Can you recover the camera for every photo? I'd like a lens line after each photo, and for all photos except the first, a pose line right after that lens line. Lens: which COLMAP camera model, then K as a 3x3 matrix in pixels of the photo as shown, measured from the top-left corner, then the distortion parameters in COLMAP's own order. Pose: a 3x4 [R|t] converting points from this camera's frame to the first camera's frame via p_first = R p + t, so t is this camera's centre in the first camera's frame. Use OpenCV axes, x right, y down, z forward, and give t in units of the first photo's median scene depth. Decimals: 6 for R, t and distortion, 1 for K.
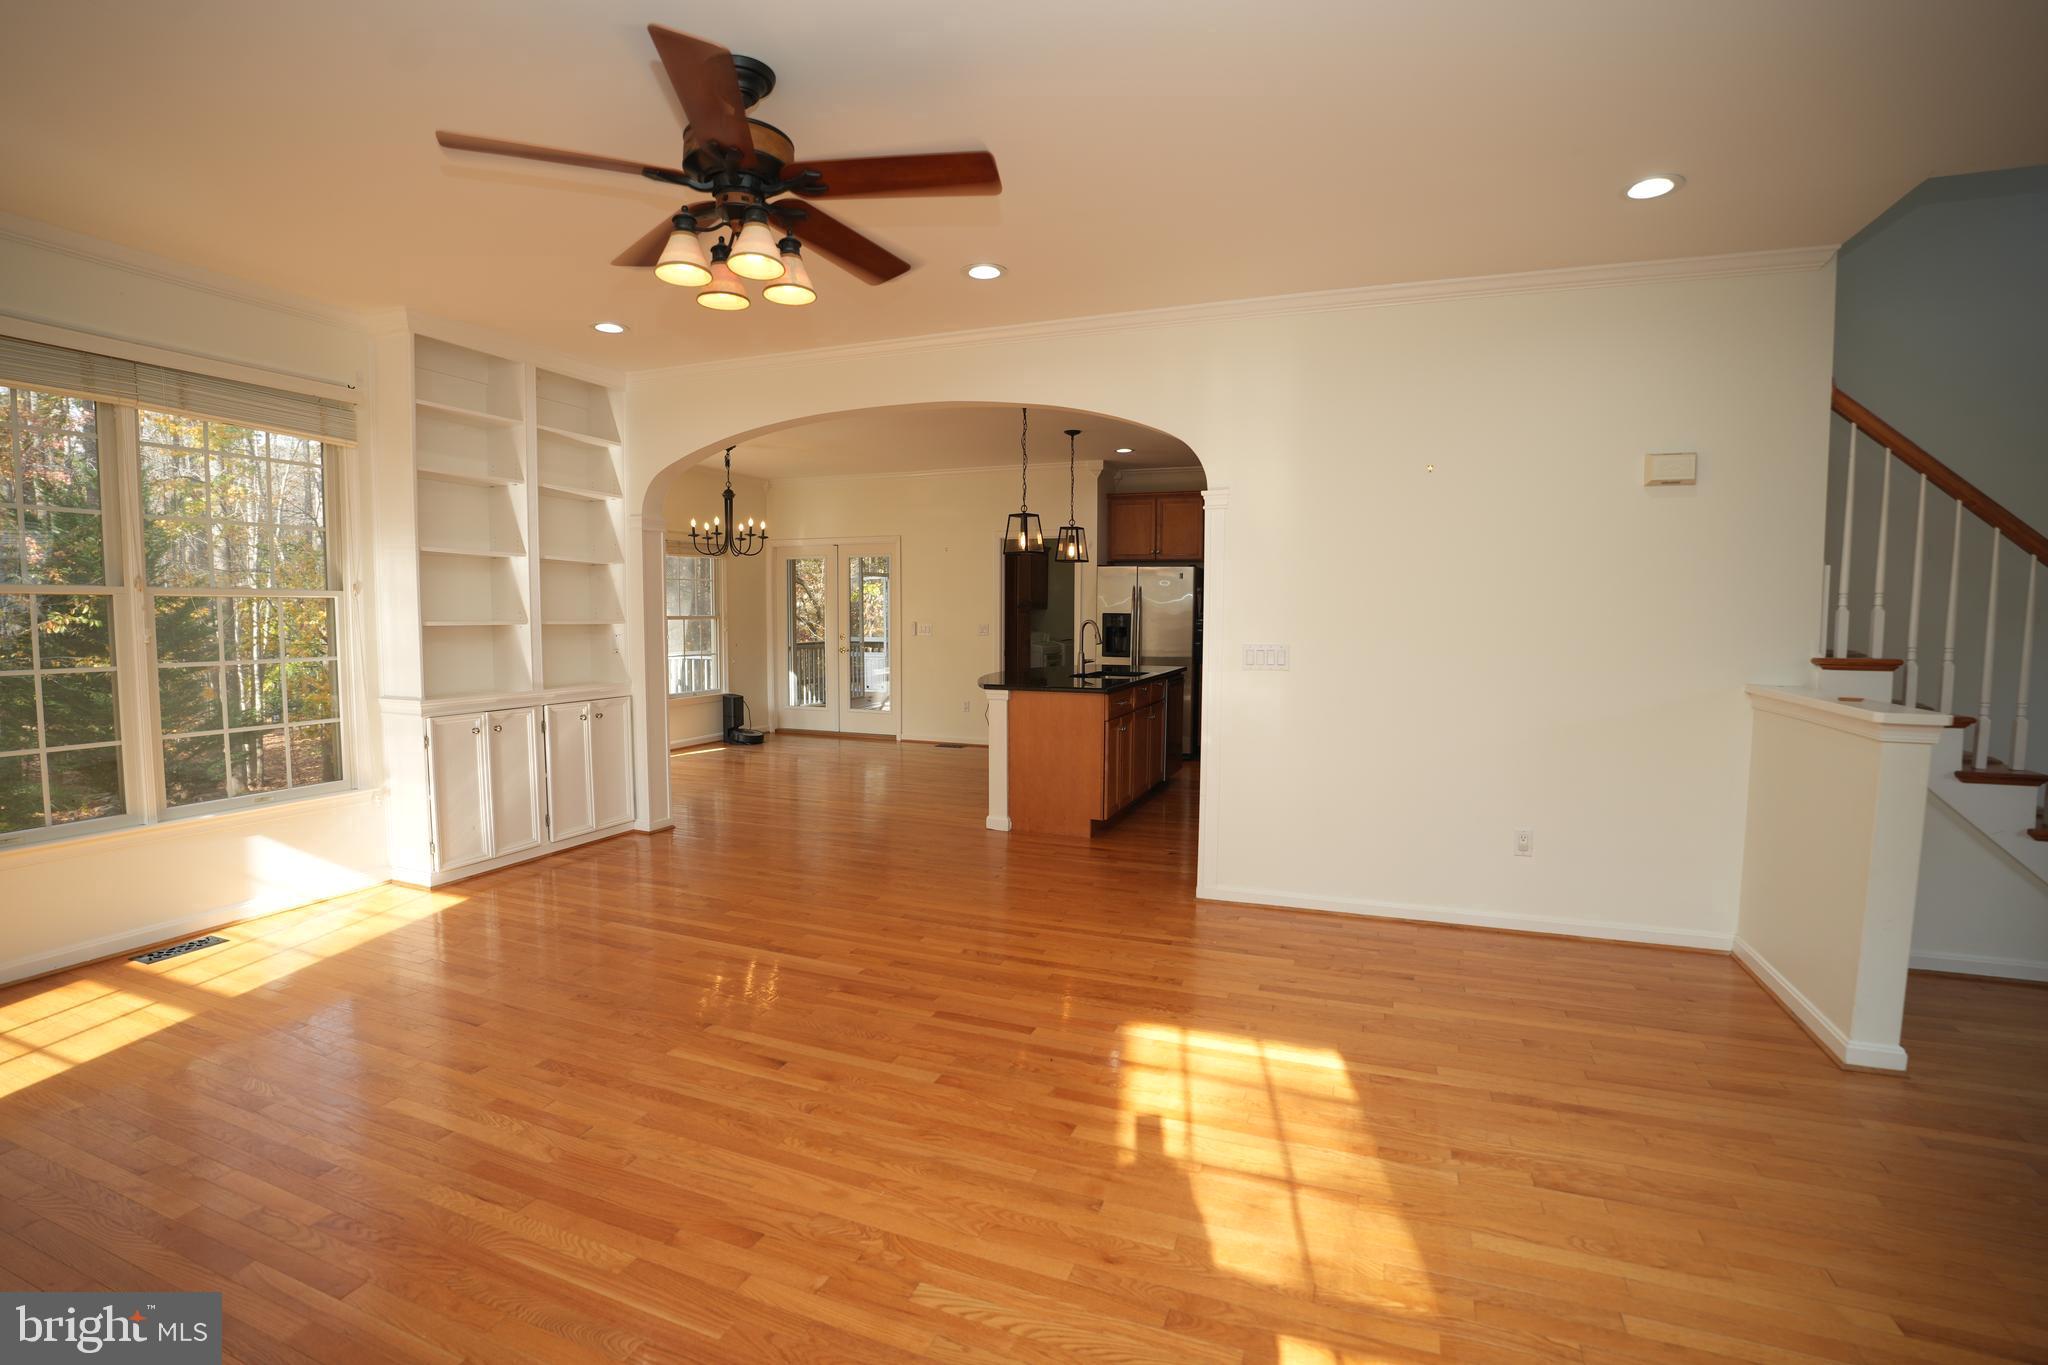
lens RADIAL K [[937.9, 0, 1020.0], [0, 937.9, 679.8], [0, 0, 1]] dist [-0.075675, 0.022492]
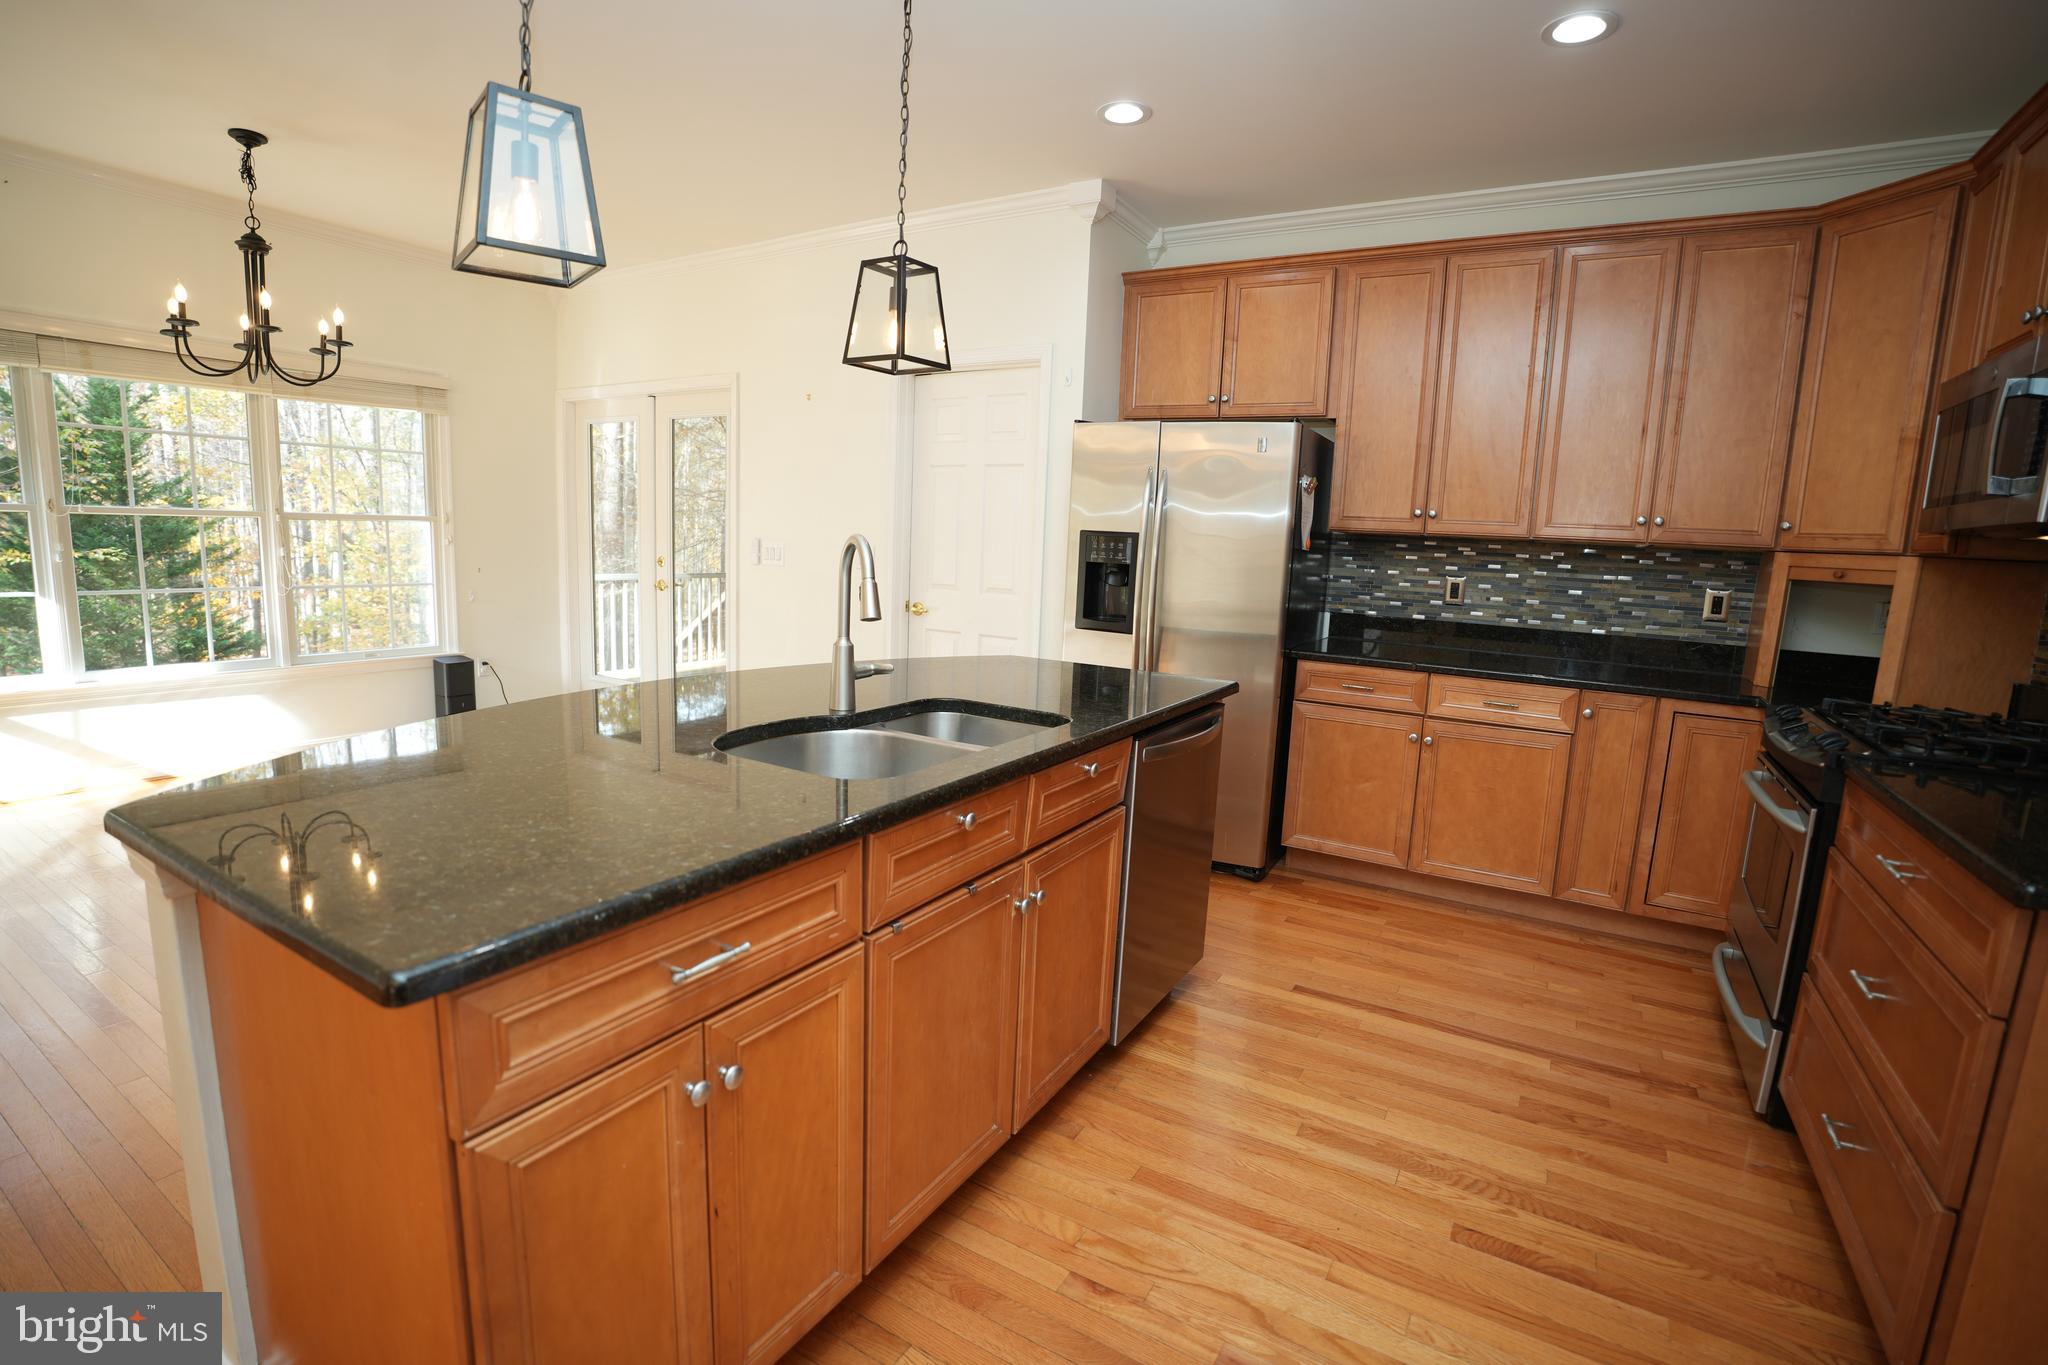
lens RADIAL K [[937.9, 0, 1020.0], [0, 937.9, 679.8], [0, 0, 1]] dist [-0.075675, 0.022492]
pose [[0.986005, 0.061391, -0.155002, 0.288491], [-0.050108, 0.995872, 0.075680, -0.072360], [0.159009, -0.066854, 0.985011, 1.214056]]
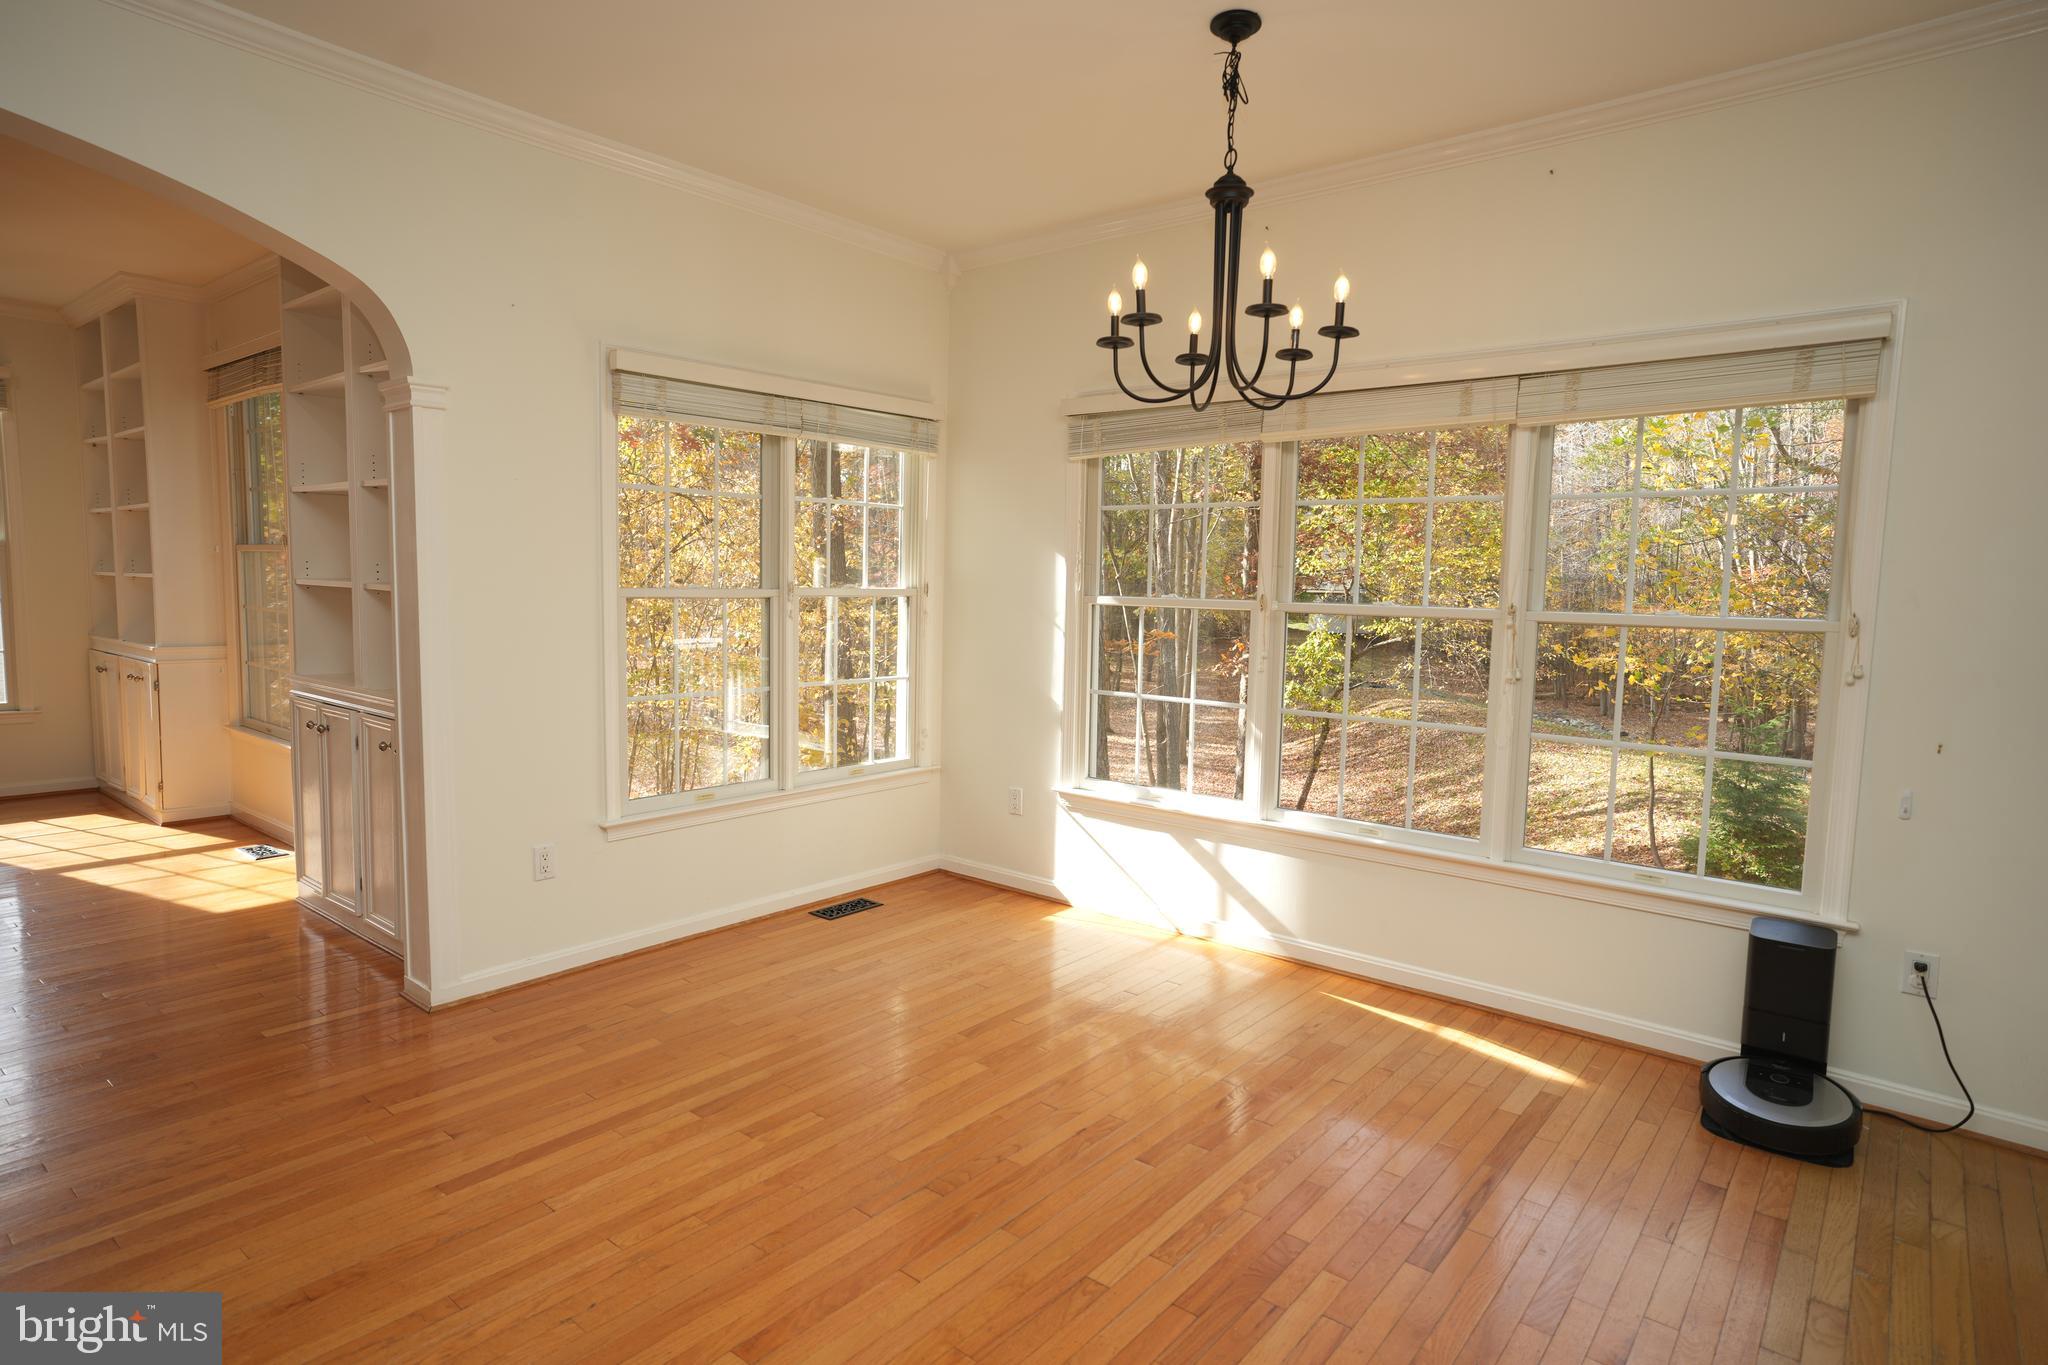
lens RADIAL K [[1114.9, 0, 1024.0], [0, 1114.9, 682.5], [0, 0, 1]] dist [-0.000726, -0.000068]
pose [[-0.303371, 0.078139, -0.949663, 0.115067], [-0.095289, 0.989148, 0.111828, -0.158983], [0.948096, 0.124418, -0.292634, 2.107646]]
